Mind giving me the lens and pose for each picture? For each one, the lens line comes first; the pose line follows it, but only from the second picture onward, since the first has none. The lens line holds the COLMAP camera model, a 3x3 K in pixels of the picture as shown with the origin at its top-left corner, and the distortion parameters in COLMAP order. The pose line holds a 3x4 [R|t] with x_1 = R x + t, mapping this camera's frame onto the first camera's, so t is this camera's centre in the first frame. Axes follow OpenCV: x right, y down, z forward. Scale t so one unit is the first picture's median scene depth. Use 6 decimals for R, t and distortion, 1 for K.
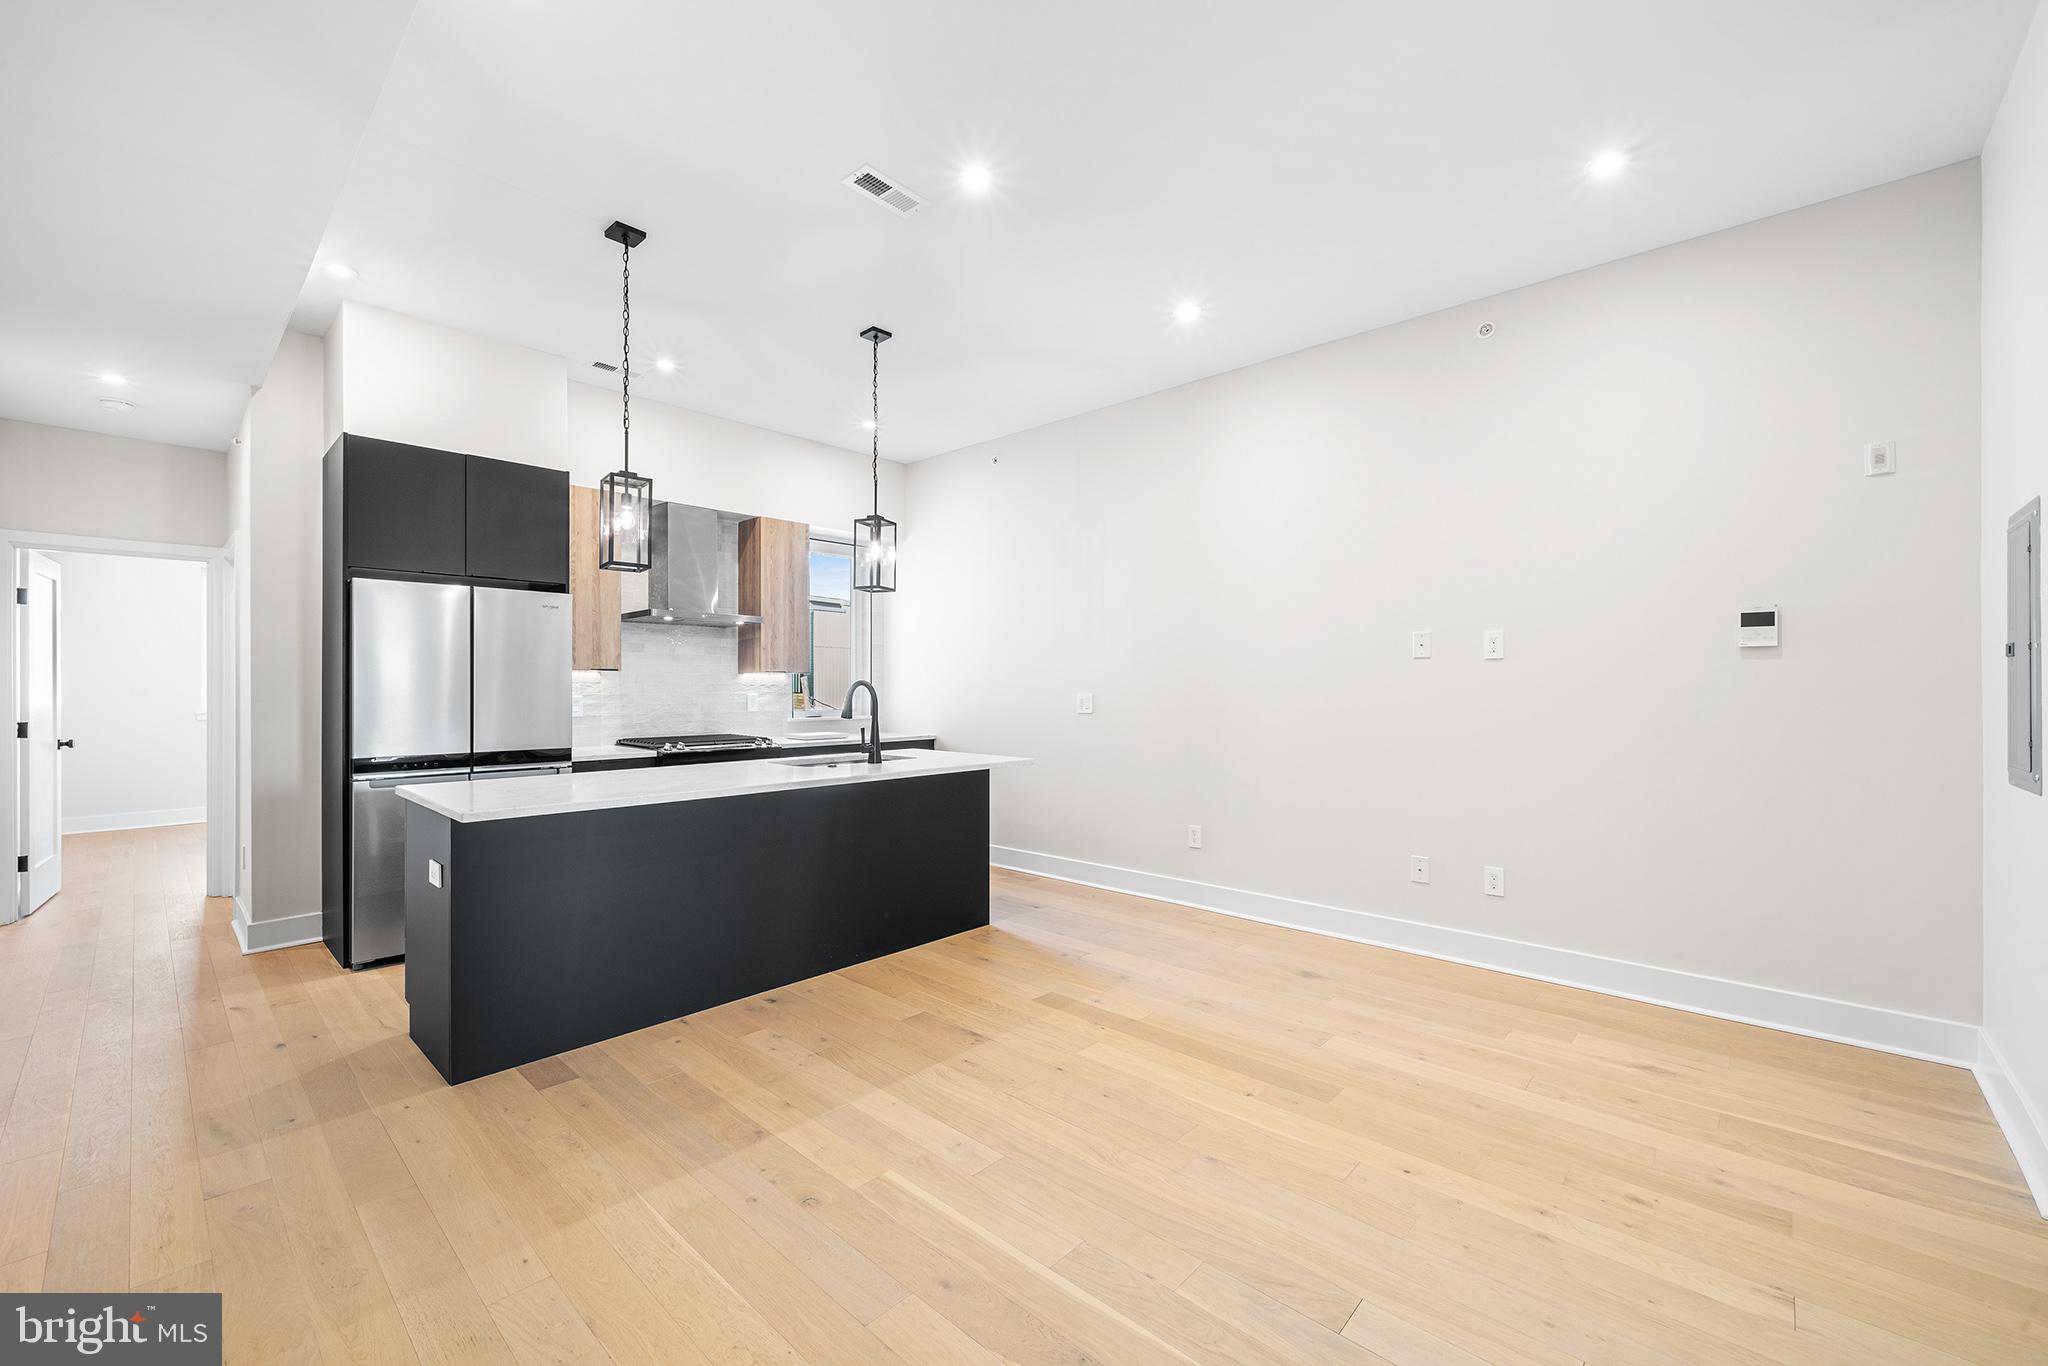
lens RADIAL K [[822.1, 0, 1017.9], [0, 822.1, 683.2], [0, 0, 1]] dist [-0.001576, -0.000019]
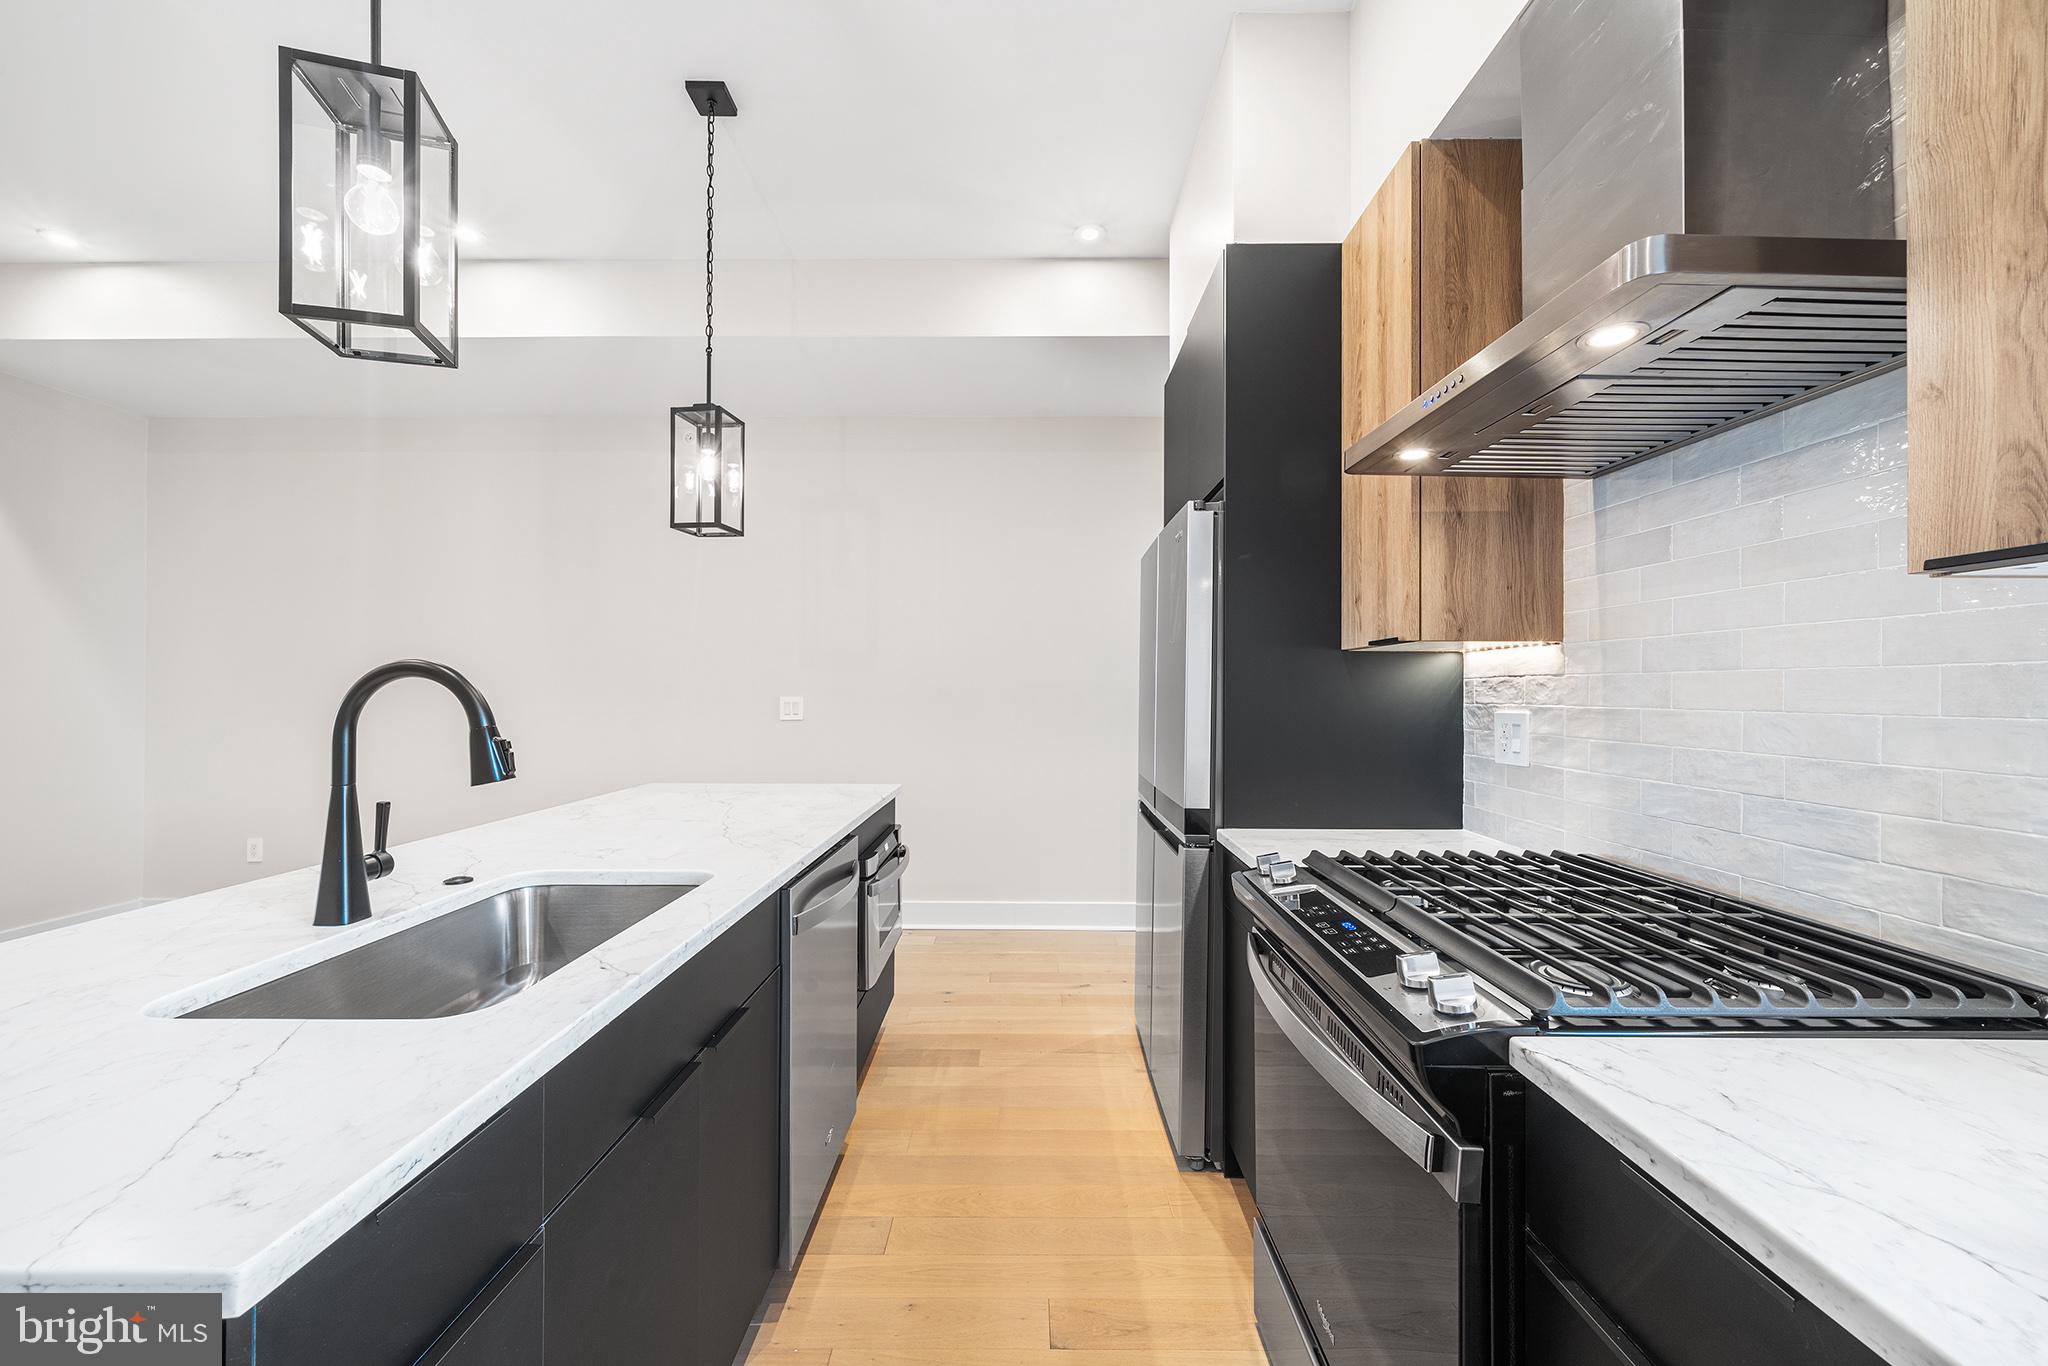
lens RADIAL K [[779.7, 0, 1025.0], [0, 779.7, 684.2], [0, 0, 1]] dist [-0.004032, -0.000109]
pose [[-0.735616, -0.005385, -0.677377, -0.152495], [0.001412, 0.999954, -0.009483, 0.007589], [0.677397, -0.007933, -0.735575, 1.302381]]
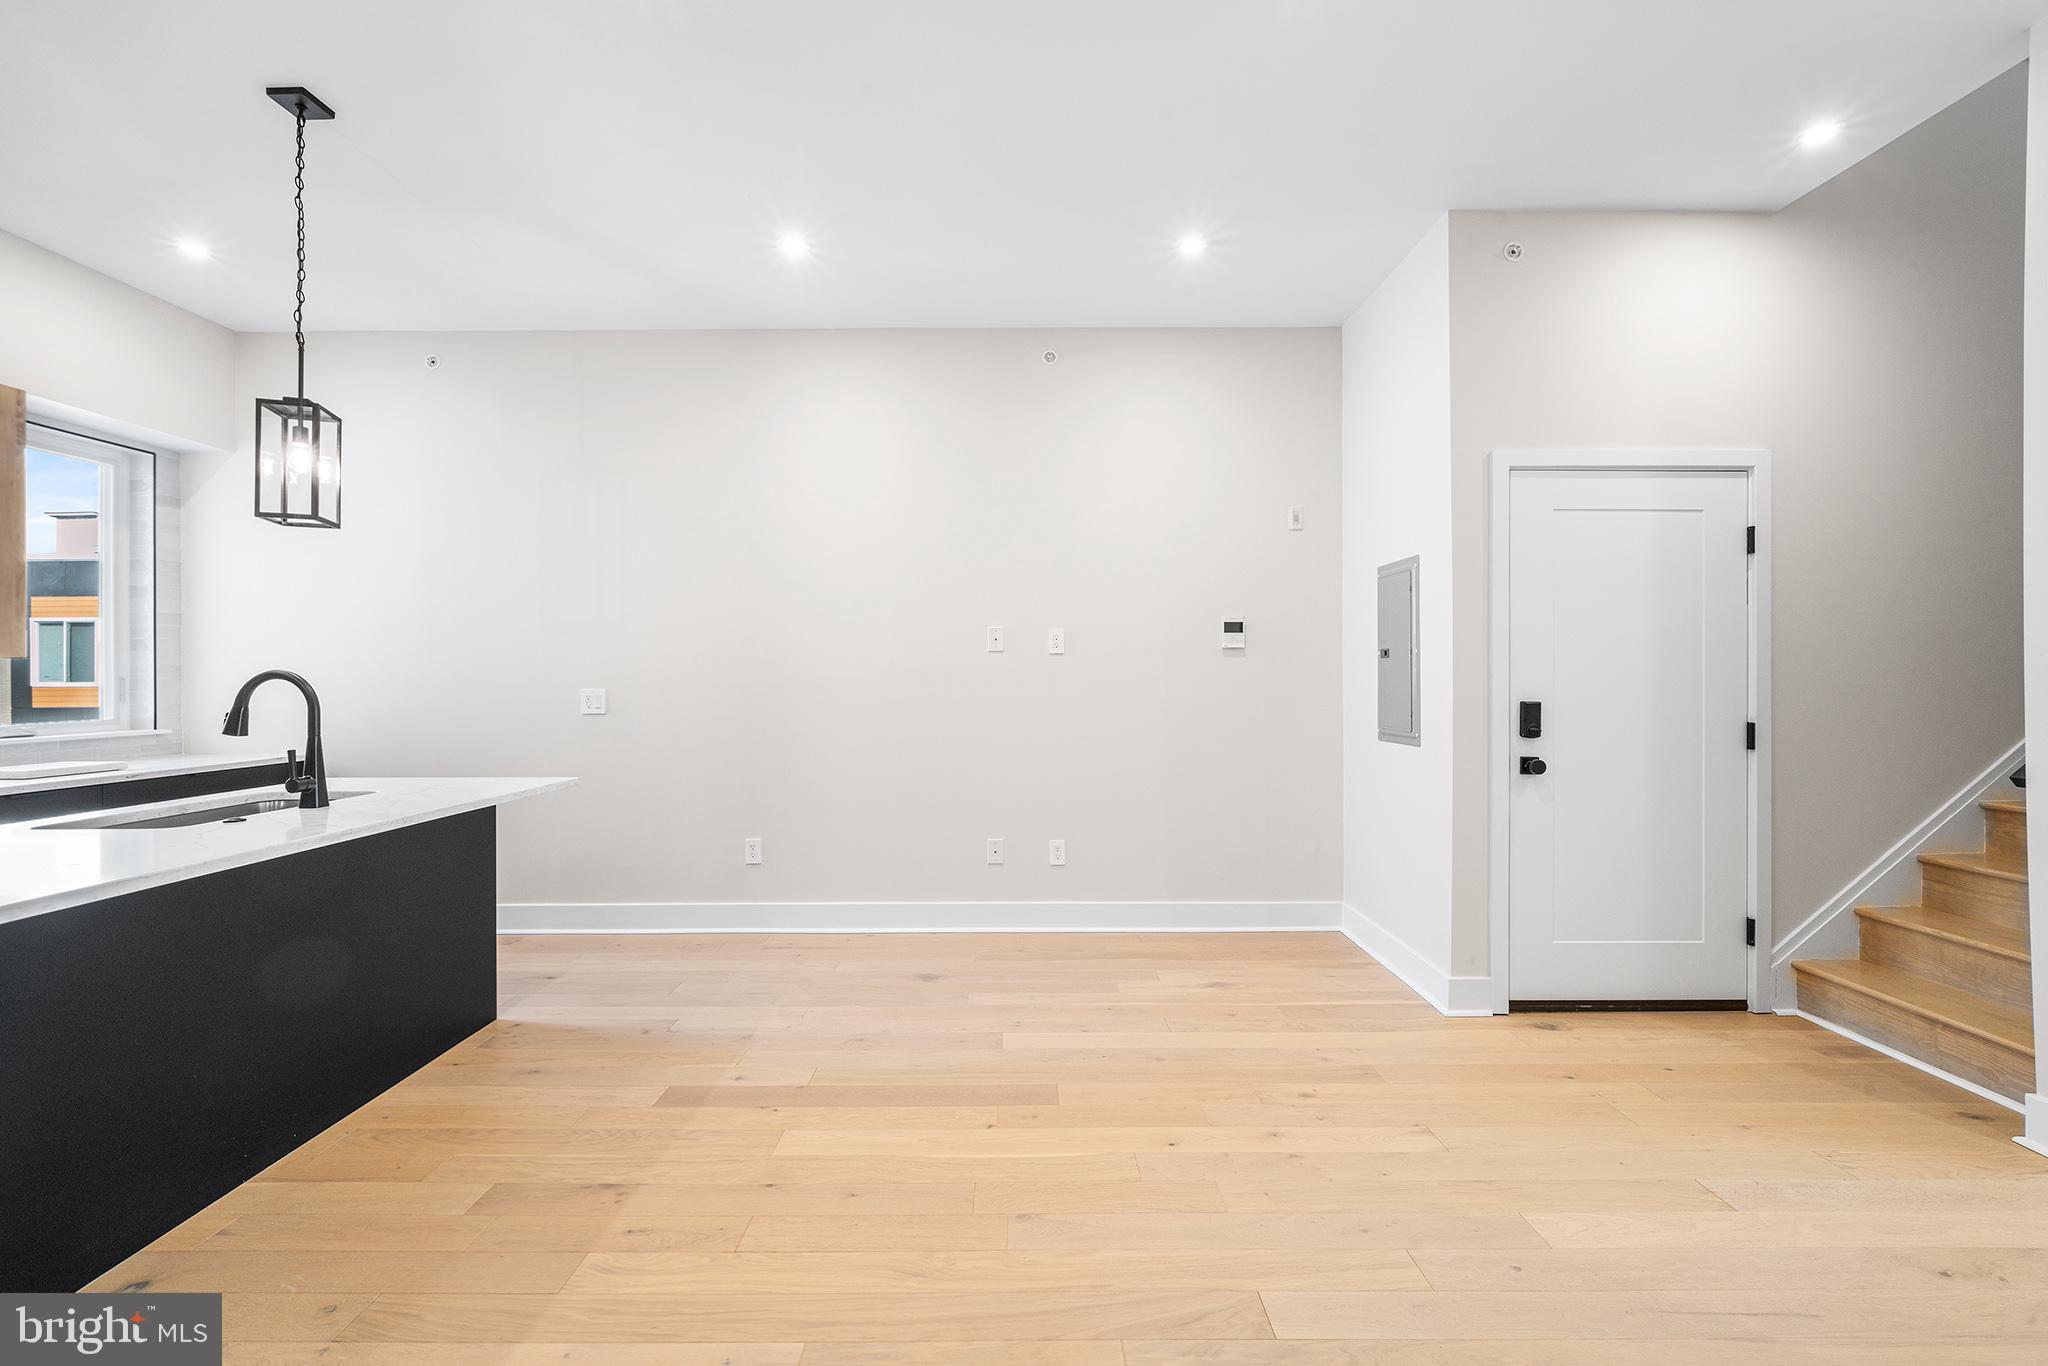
lens RADIAL K [[820.8, 0, 1020.3], [0, 820.8, 677.3], [0, 0, 1]] dist [-0.001423, -0.000362]
pose [[0.733067, -0.002089, 0.680153, -0.188911], [0.001030, 0.999998, 0.001962, 0.000232], [-0.680155, -0.000737, 0.733068, 0.187063]]
